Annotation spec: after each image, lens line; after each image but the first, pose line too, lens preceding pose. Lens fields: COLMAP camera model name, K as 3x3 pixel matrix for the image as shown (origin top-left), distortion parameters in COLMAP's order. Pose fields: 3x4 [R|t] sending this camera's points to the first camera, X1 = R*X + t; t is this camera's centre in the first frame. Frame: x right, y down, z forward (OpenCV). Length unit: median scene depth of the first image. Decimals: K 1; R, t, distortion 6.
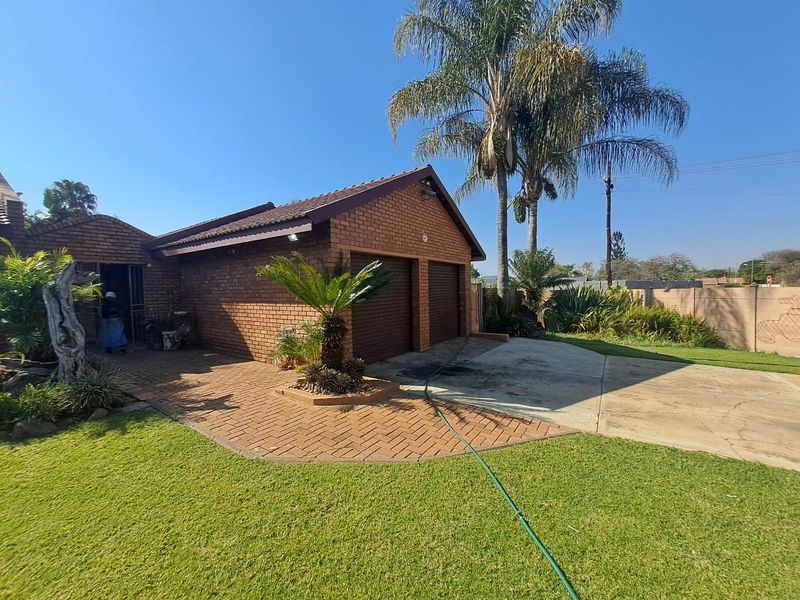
lens RADIAL K [[312.0, 0, 399.3], [0, 312.0, 301.5], [0, 0, 1]] dist [-0.003279, -0.000308]
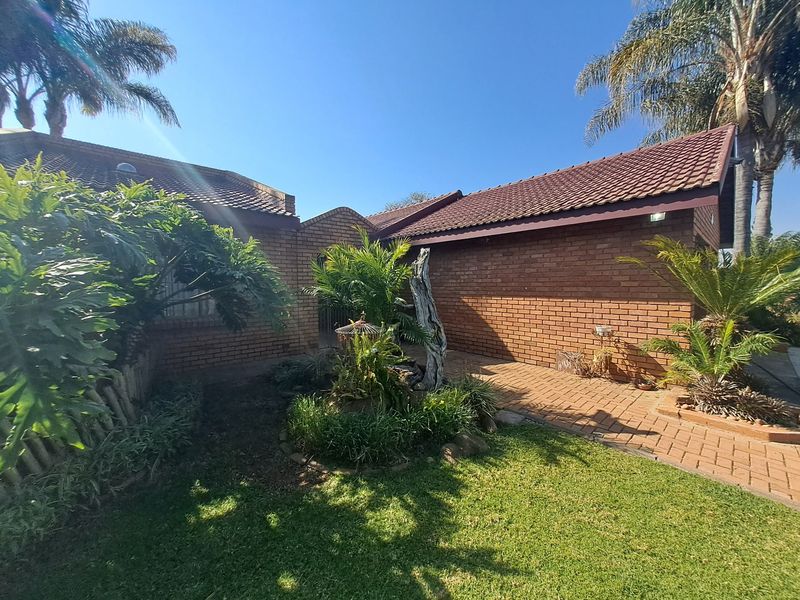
lens RADIAL K [[312.0, 0, 412.6], [0, 312.0, 300.7], [0, 0, 1]] dist [-0.003279, -0.000308]
pose [[0.972811, 0.019378, -0.230789, -0.552156], [-0.015241, 0.999690, 0.019697, 0.001040], [0.231099, -0.015644, 0.972805, 0.060816]]
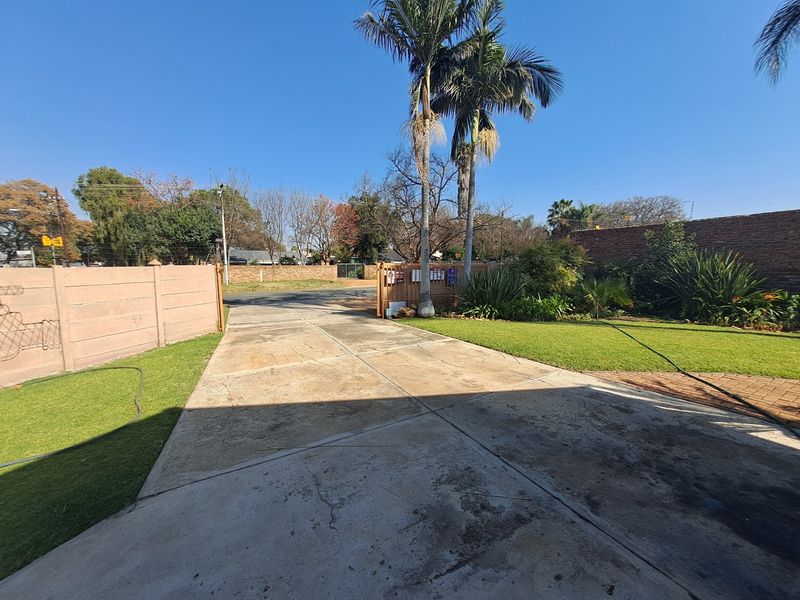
lens RADIAL K [[312.0, 0, 399.4], [0, 312.0, 301.1], [0, 0, 1]] dist [-0.003279, -0.000308]
pose [[-0.899070, -0.039526, 0.436018, 0.363624], [0.022224, 0.990512, 0.135618, -0.044781], [-0.437241, 0.131620, -0.889661, 1.274051]]
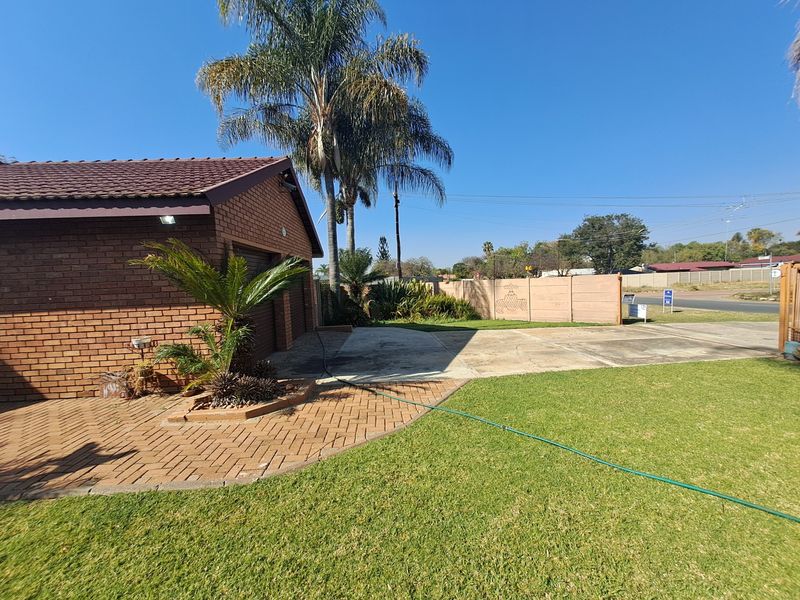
lens RADIAL K [[312.0, 0, 401.2], [0, 312.0, 299.1], [0, 0, 1]] dist [-0.003279, -0.000308]
pose [[0.790706, -0.051338, 0.610039, -0.264643], [0.051316, 0.998529, 0.017518, 0.005126], [-0.610041, 0.017453, 0.792177, 0.029343]]
